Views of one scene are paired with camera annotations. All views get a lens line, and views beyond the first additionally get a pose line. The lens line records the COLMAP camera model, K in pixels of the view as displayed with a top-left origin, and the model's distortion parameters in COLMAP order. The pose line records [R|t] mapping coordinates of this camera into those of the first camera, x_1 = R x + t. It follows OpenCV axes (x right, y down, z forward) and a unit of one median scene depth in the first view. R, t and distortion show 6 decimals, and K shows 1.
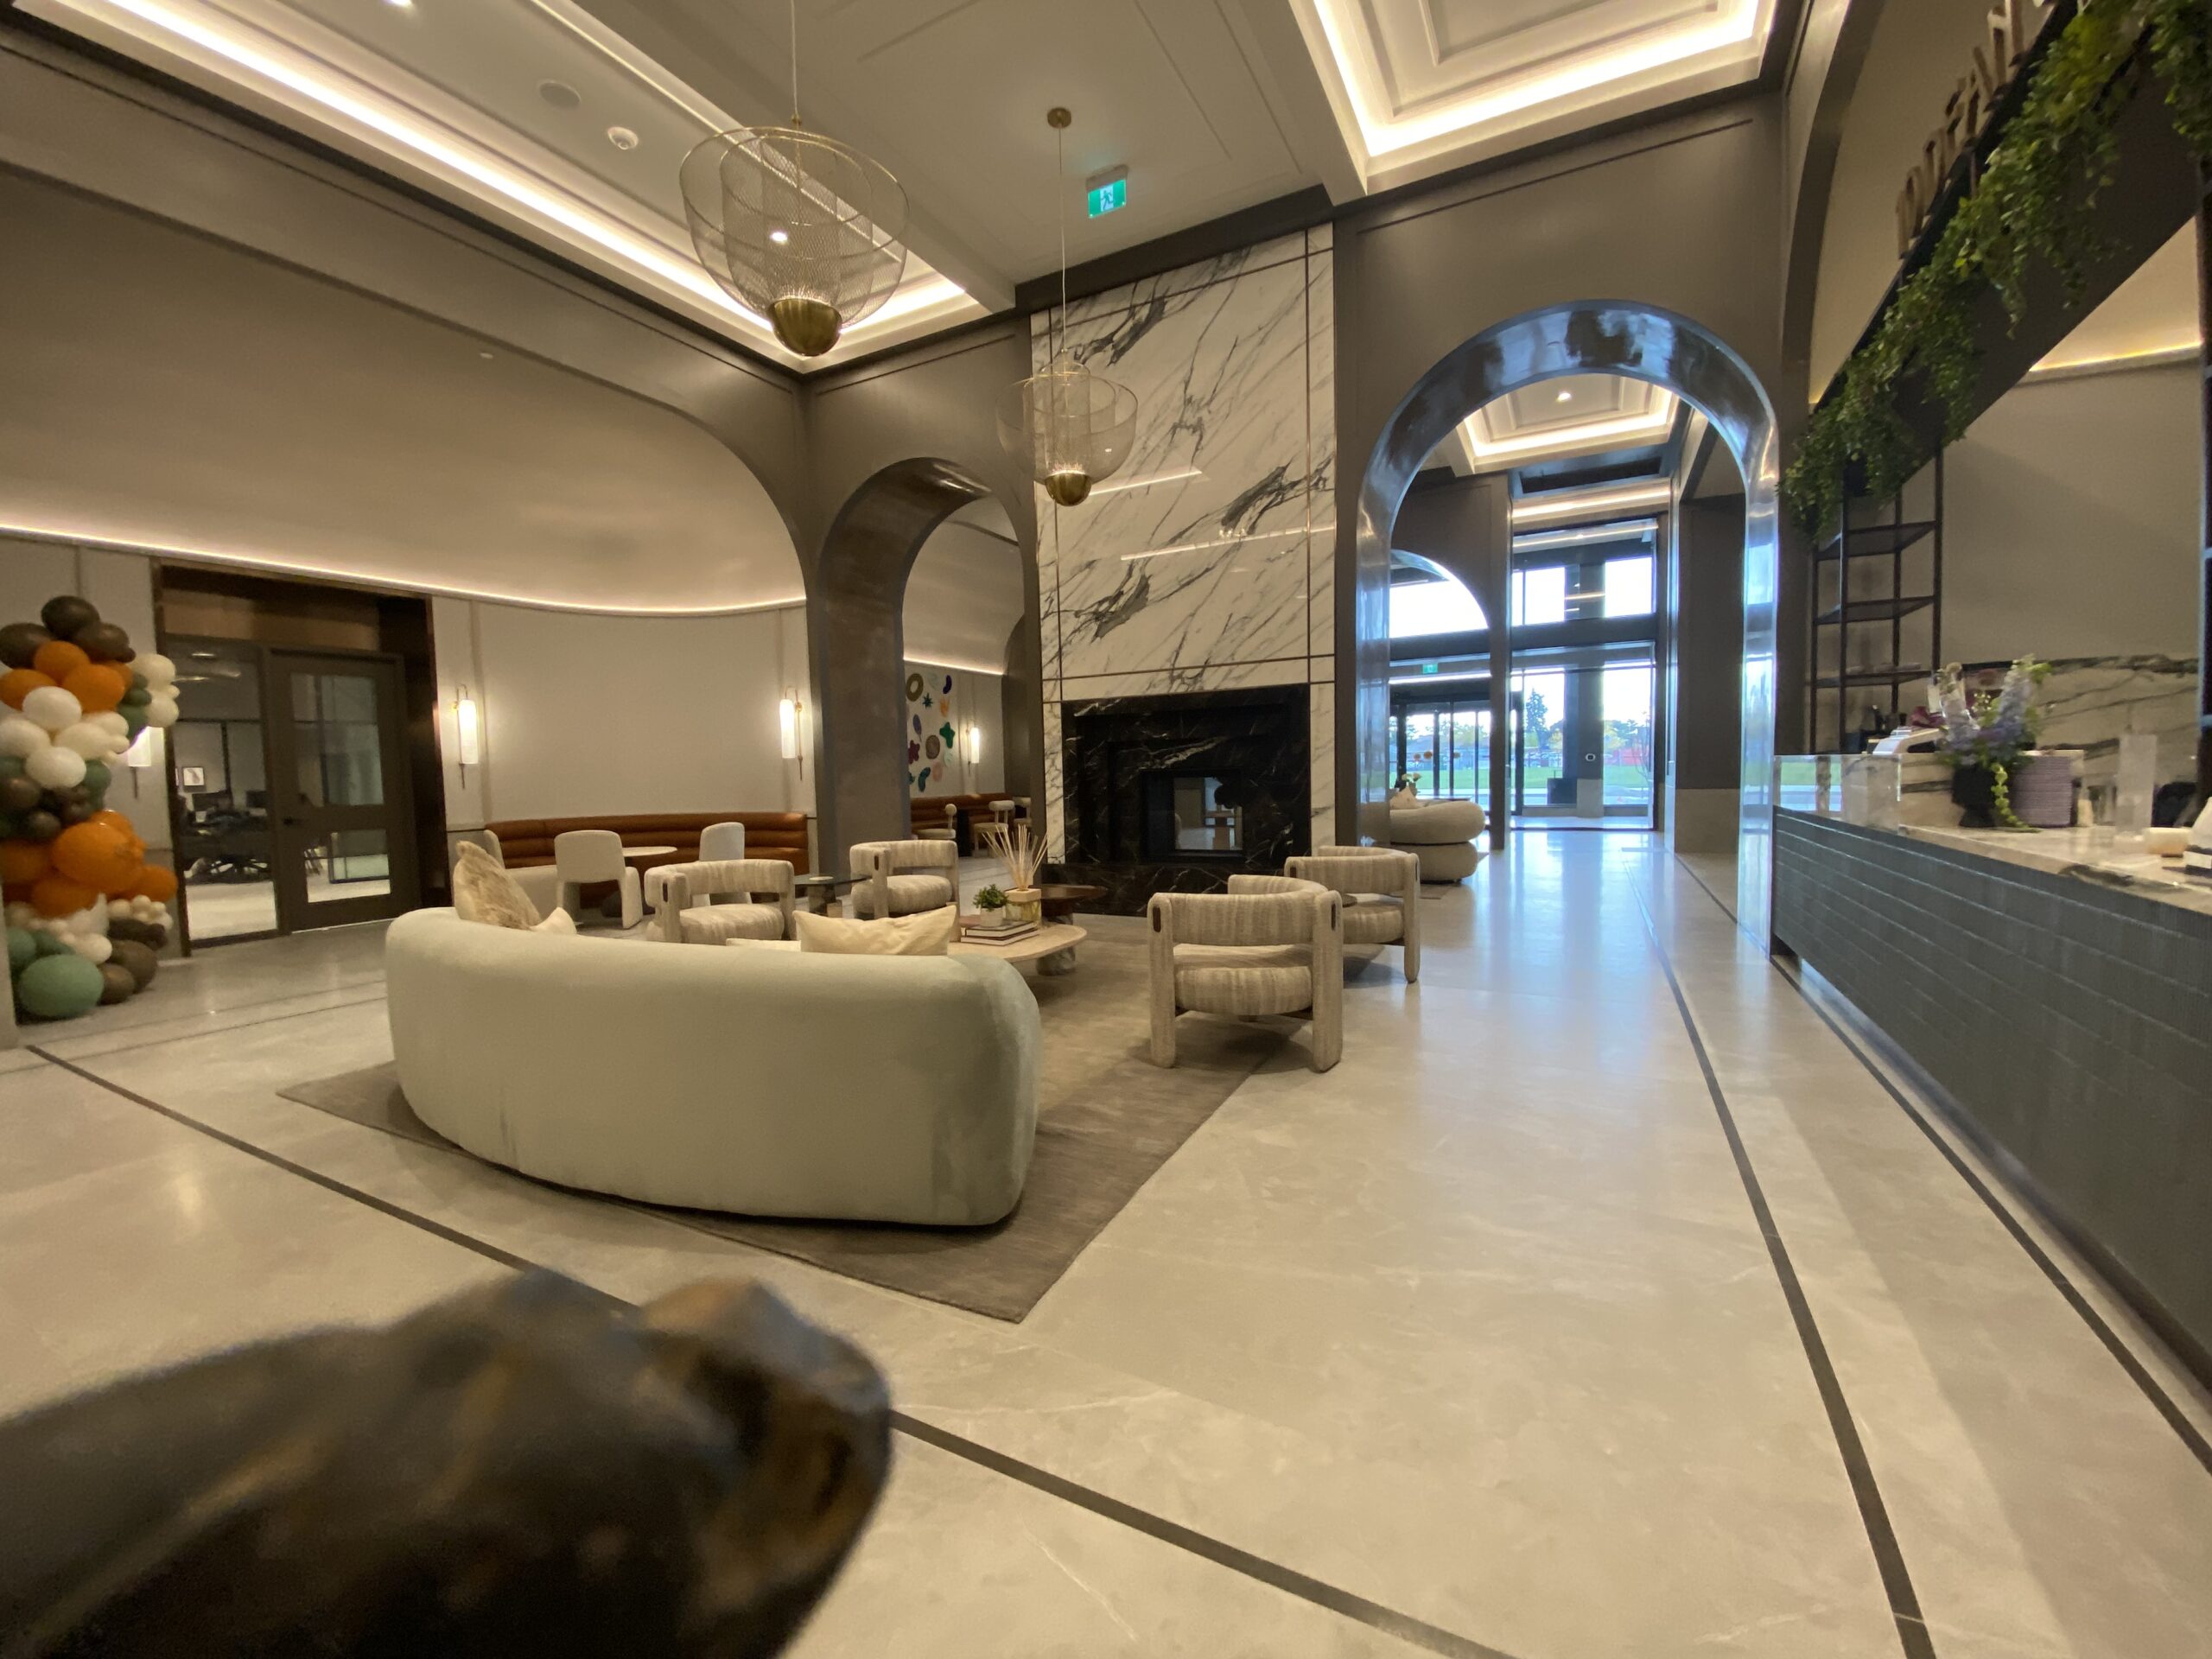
lens RADIAL K [[893.1, 0, 1106.0], [0, 893.1, 829.5], [0, 0, 1]] dist [0.032111, -0.025030]
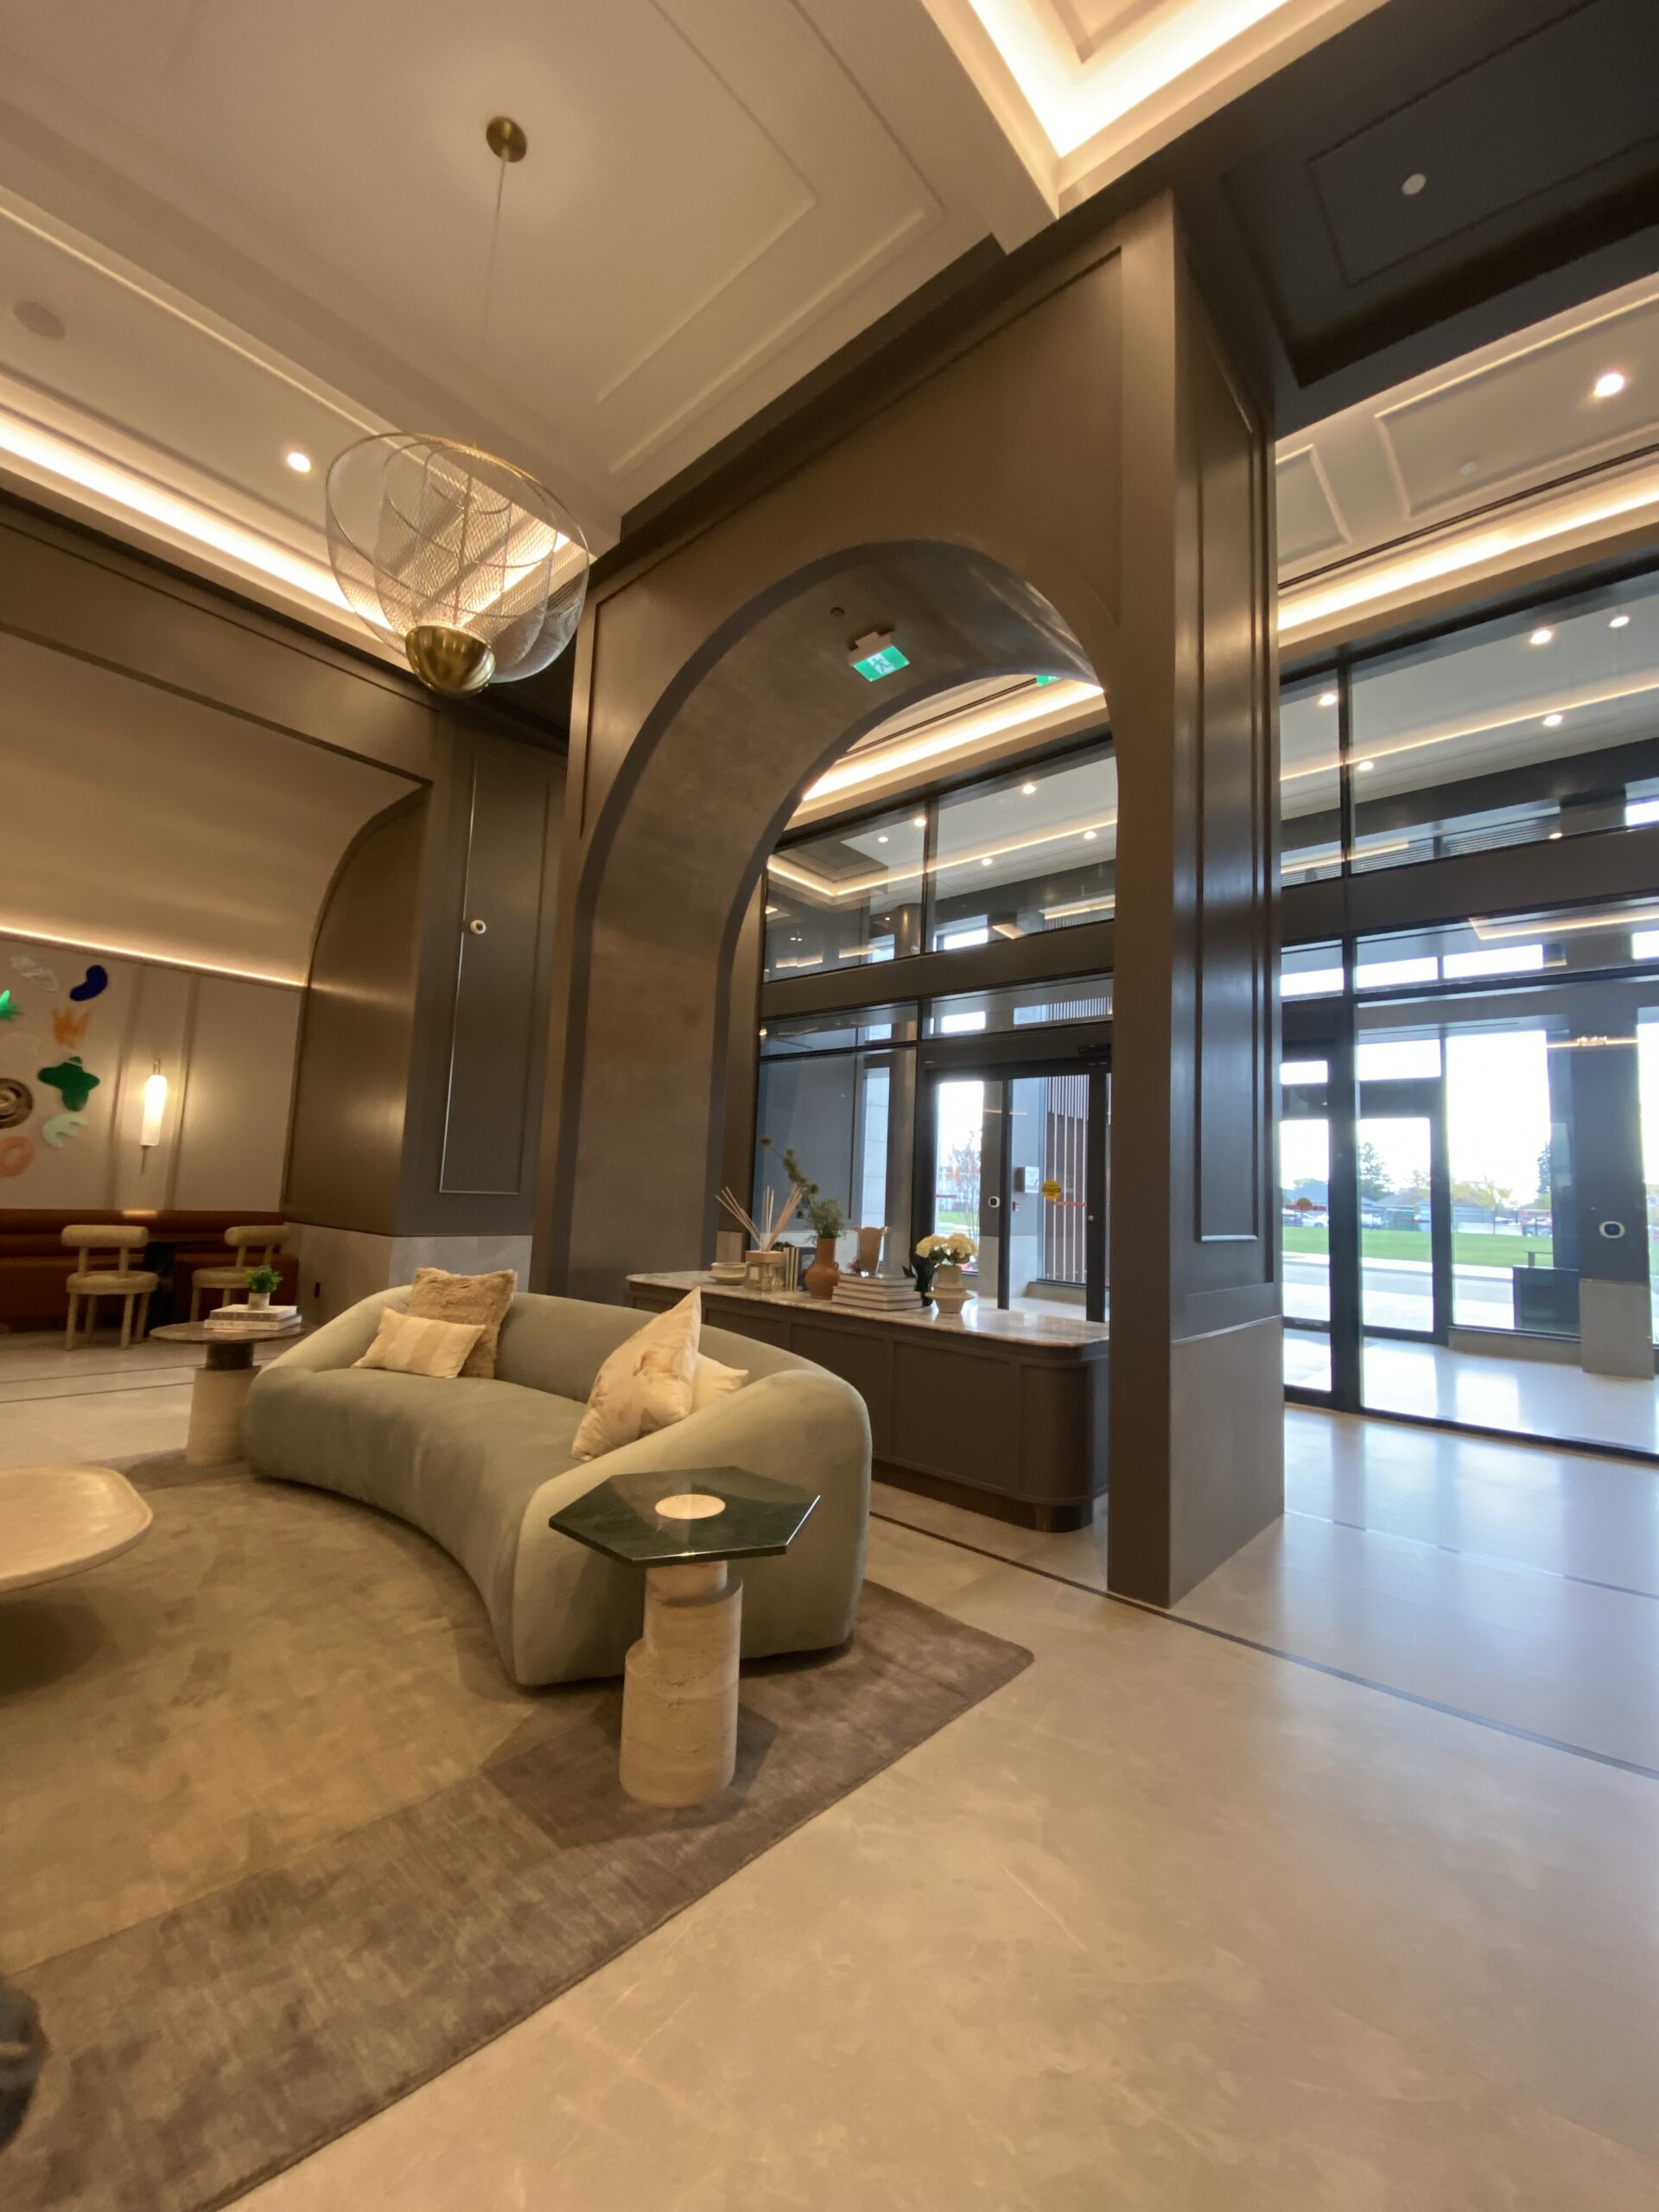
lens RADIAL K [[887.7, 0, 829.5], [0, 887.7, 1106.0], [0, 0, 1]] dist [0.000469, -0.014337]
pose [[0.967785, 0.046585, -0.247431, 0.285219], [-0.089901, 0.981889, -0.166766, -0.038387], [0.235181, 0.183638, 0.954446, 0.492448]]
